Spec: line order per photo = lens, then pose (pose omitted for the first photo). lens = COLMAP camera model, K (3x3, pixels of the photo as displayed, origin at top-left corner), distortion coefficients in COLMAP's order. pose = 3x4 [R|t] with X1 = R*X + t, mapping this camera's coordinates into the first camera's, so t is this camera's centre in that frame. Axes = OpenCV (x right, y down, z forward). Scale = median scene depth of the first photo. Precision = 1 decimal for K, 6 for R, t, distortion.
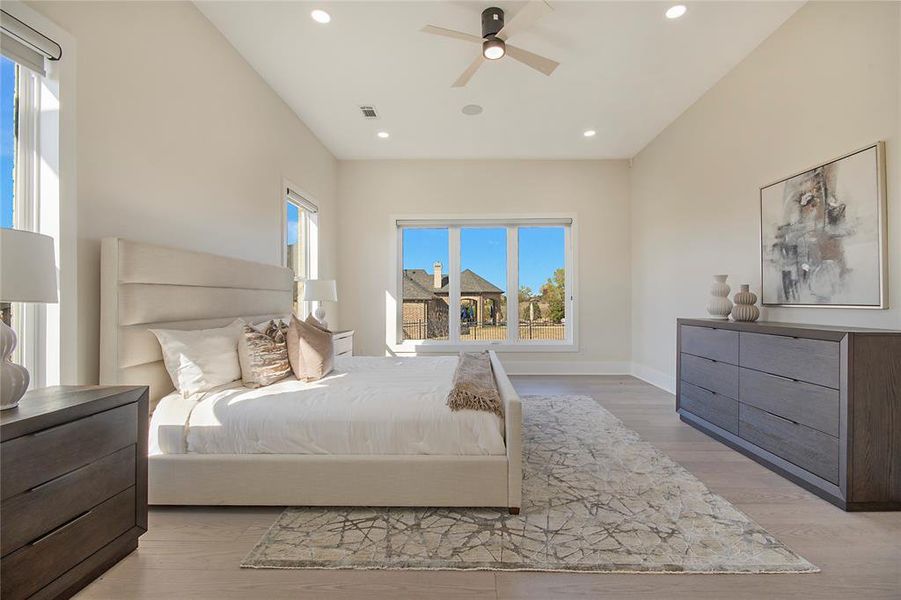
lens RADIAL K [[404.5, 0, 451.4], [0, 404.5, 296.9], [0, 0, 1]] dist [0.009274, -0.001383]
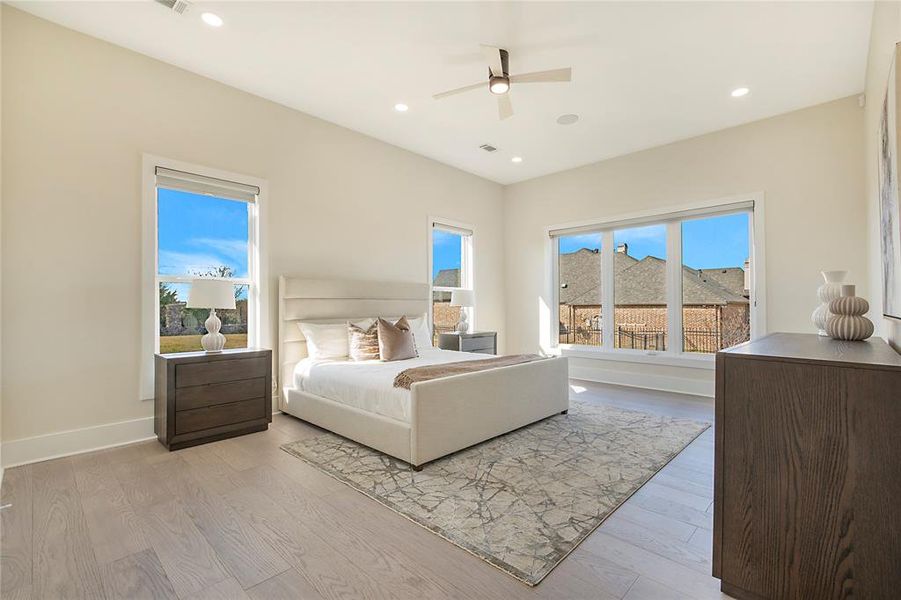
lens RADIAL K [[404.5, 0, 451.8], [0, 404.5, 301.8], [0, 0, 1]] dist [0.009274, -0.001383]
pose [[0.740076, -0.006251, -0.672494, 0.962077], [0.007057, 0.999974, -0.001529, -0.008639], [0.672486, -0.003614, 0.740101, 0.091226]]
